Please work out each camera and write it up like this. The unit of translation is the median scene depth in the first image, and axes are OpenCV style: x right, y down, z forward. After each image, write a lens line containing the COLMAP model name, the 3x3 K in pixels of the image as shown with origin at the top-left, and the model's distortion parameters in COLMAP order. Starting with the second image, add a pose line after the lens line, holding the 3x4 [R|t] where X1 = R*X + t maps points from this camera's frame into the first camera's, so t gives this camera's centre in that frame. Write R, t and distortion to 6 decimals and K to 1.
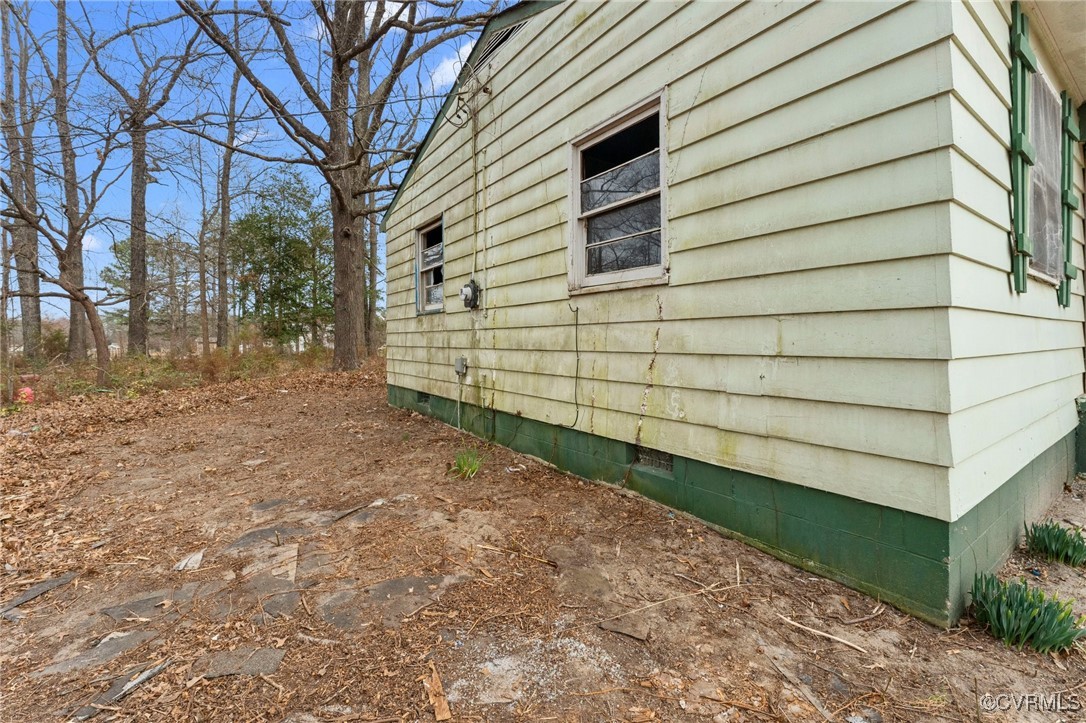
lens RADIAL K [[434.0, 0, 481.4], [0, 434.0, 334.8], [0, 0, 1]] dist [0.002621, 0.000469]
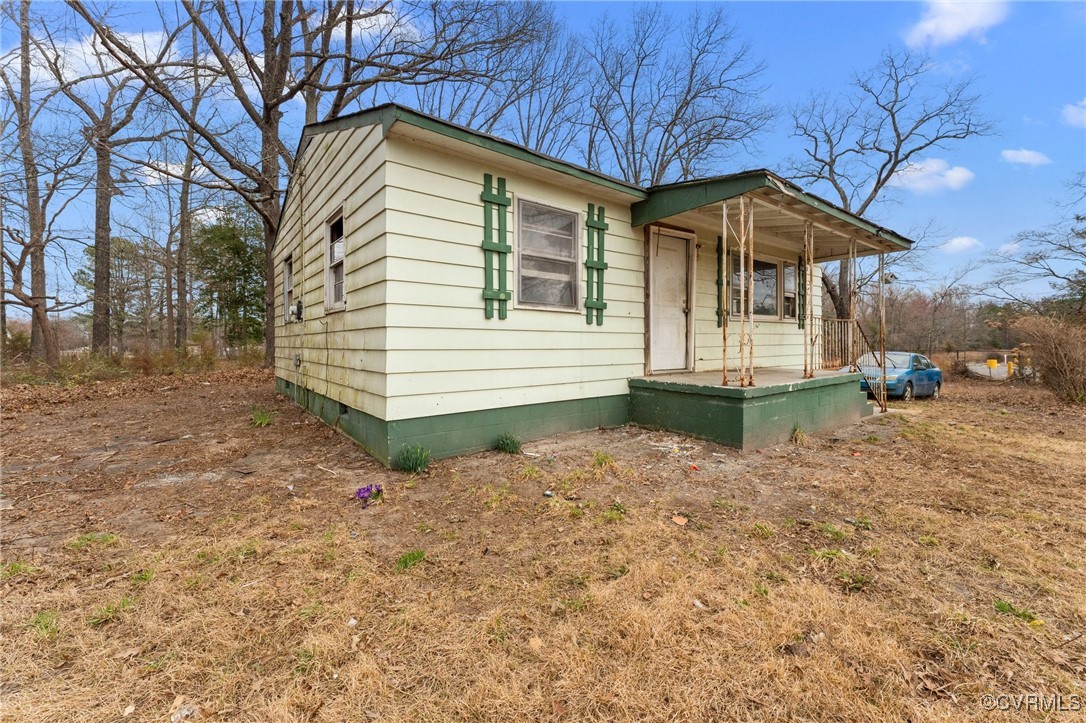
lens RADIAL K [[434.0, 0, 506.1], [0, 434.0, 341.1], [0, 0, 1]] dist [0.002621, 0.000469]
pose [[0.998583, 0.009291, 0.052401, 0.167278], [-0.009378, 0.999955, 0.001410, 0.000150], [-0.052386, -0.001899, 0.998625, -0.138049]]
